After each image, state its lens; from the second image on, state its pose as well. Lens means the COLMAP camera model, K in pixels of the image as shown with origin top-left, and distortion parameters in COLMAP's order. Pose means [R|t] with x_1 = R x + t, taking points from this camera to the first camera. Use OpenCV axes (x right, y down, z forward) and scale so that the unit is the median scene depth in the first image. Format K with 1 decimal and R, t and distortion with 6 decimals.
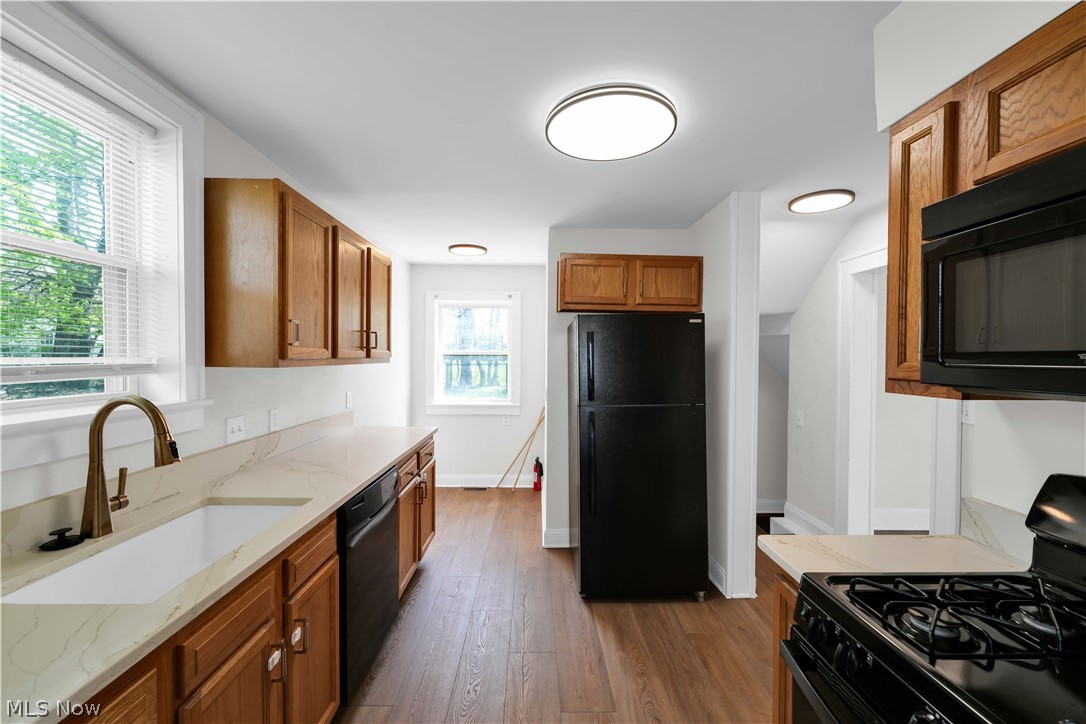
lens RADIAL K [[432.1, 0, 542.5], [0, 432.1, 357.0], [0, 0, 1]] dist [0.001896, 0.000618]
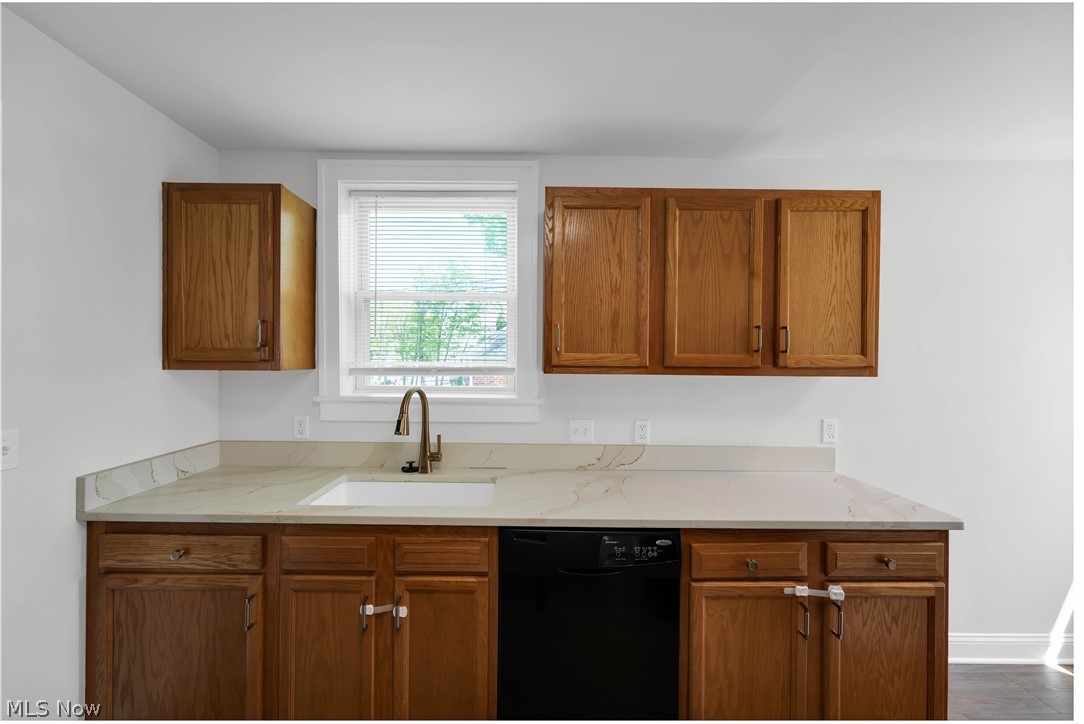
lens RADIAL K [[431.3, 0, 536.4], [0, 431.3, 365.0], [0, 0, 1]] dist [0.001896, 0.000618]
pose [[-0.005553, 0.000600, -0.999984, 0.363358], [-0.007365, 0.999973, 0.000641, 0.002274], [0.999957, 0.007368, -0.005549, 0.889830]]
